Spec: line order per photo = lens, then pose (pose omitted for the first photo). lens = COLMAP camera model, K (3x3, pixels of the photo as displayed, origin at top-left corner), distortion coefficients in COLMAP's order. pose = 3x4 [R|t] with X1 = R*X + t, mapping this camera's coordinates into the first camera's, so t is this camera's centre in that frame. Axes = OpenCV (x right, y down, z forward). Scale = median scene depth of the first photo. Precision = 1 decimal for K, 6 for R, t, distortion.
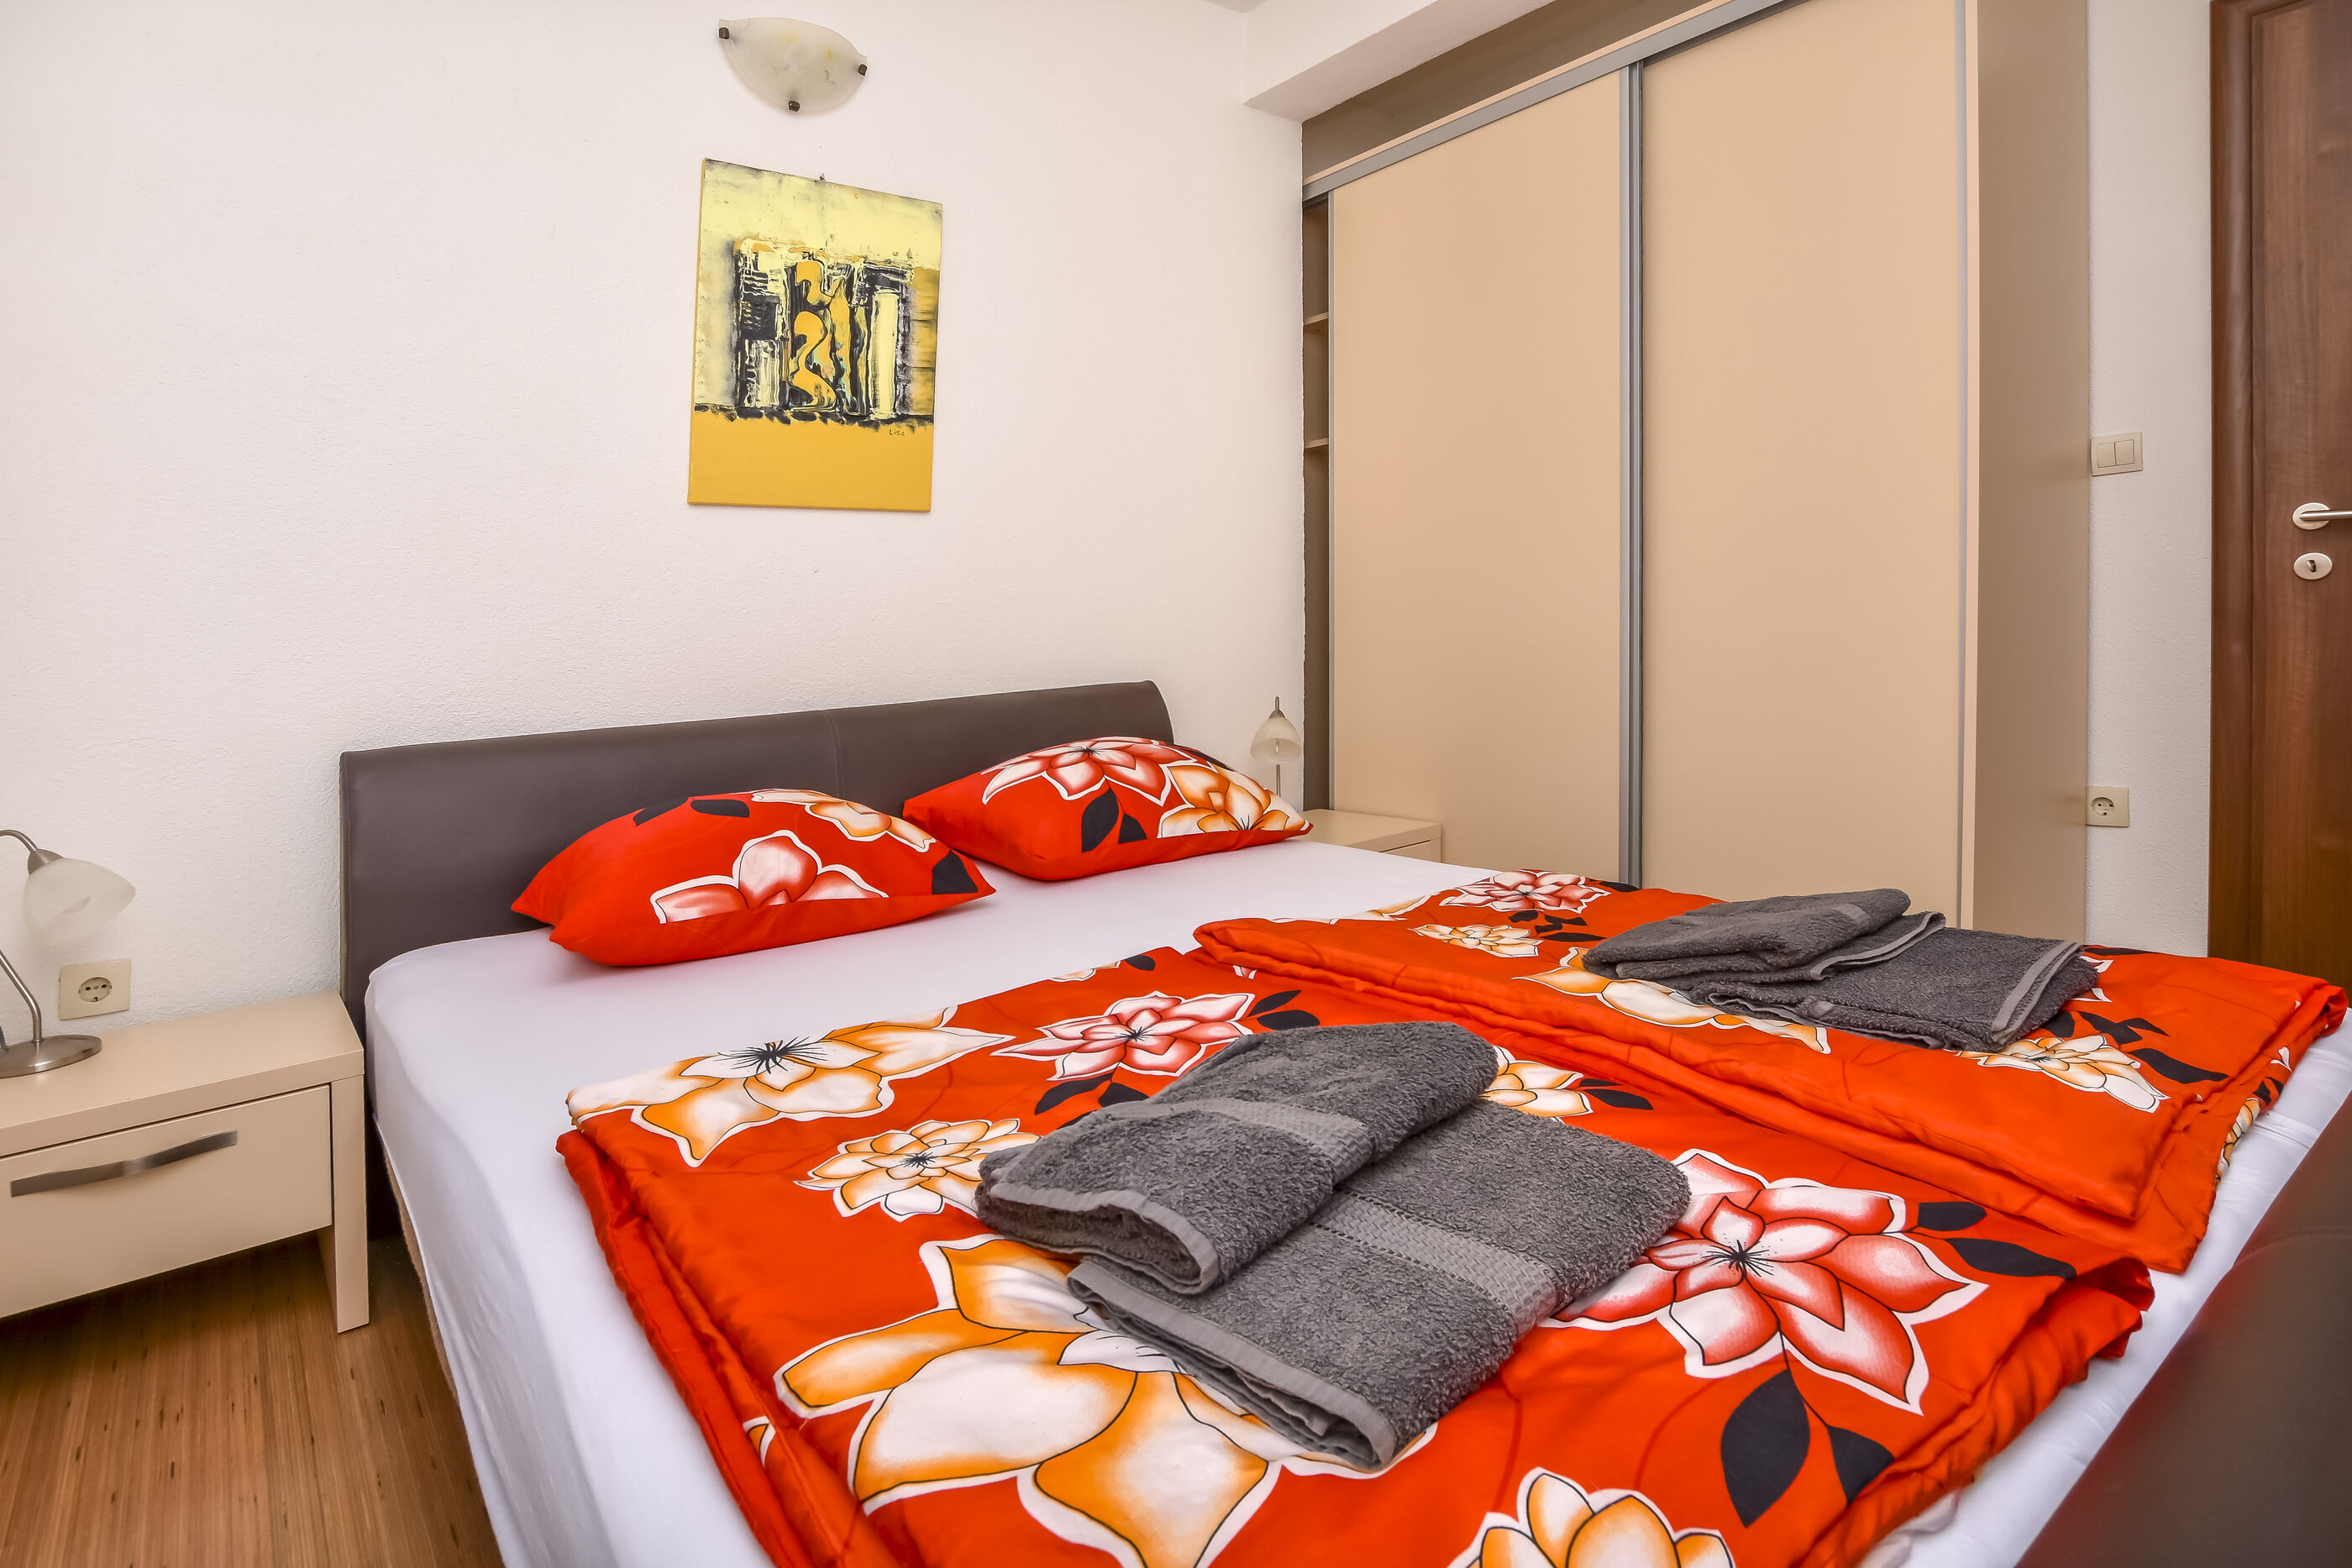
lens RADIAL K [[1285.5, 0, 1176.0], [0, 1285.5, 784.0], [0, 0, 1]] dist [0.001195, 0.000268]
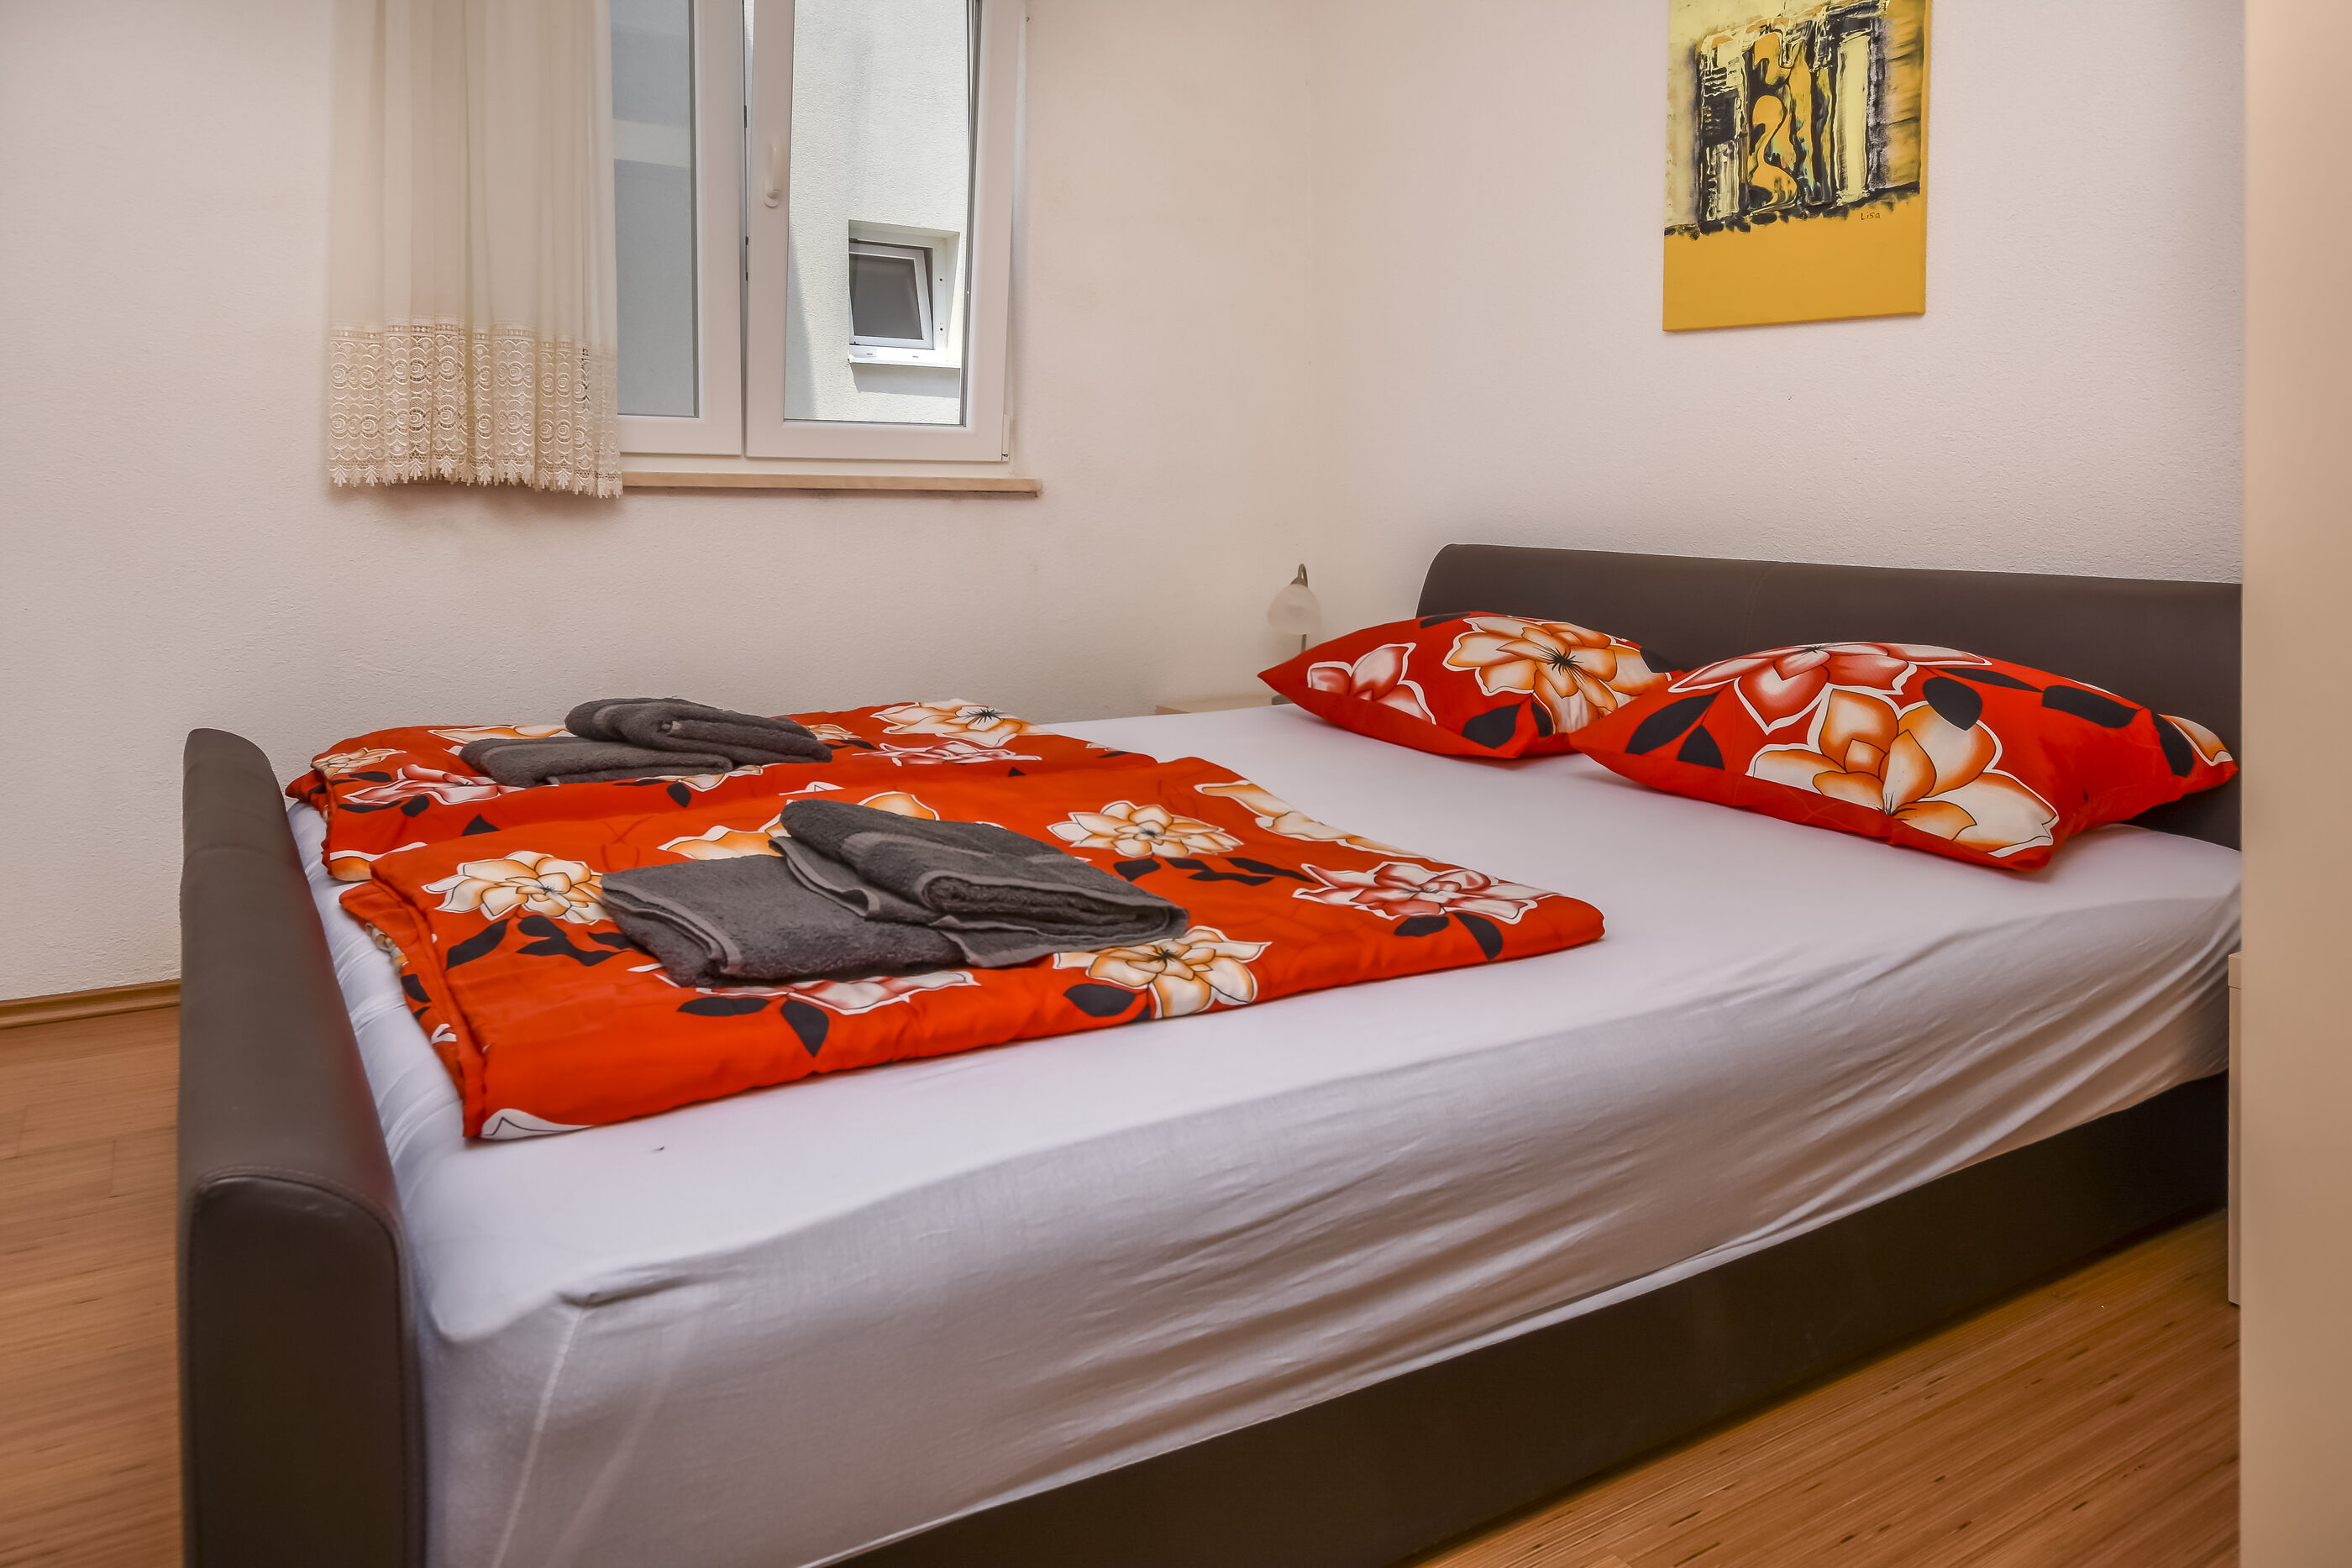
lens RADIAL K [[1507.4, 0, 1176.0], [0, 1507.4, 784.0], [0, 0, 1]] dist [-0.003751, 0.000485]
pose [[-0.101058, 0.246258, -0.963921, 0.838530], [-0.124957, 0.958067, 0.257863, -0.132164], [0.987002, 0.146508, -0.066049, 0.732538]]
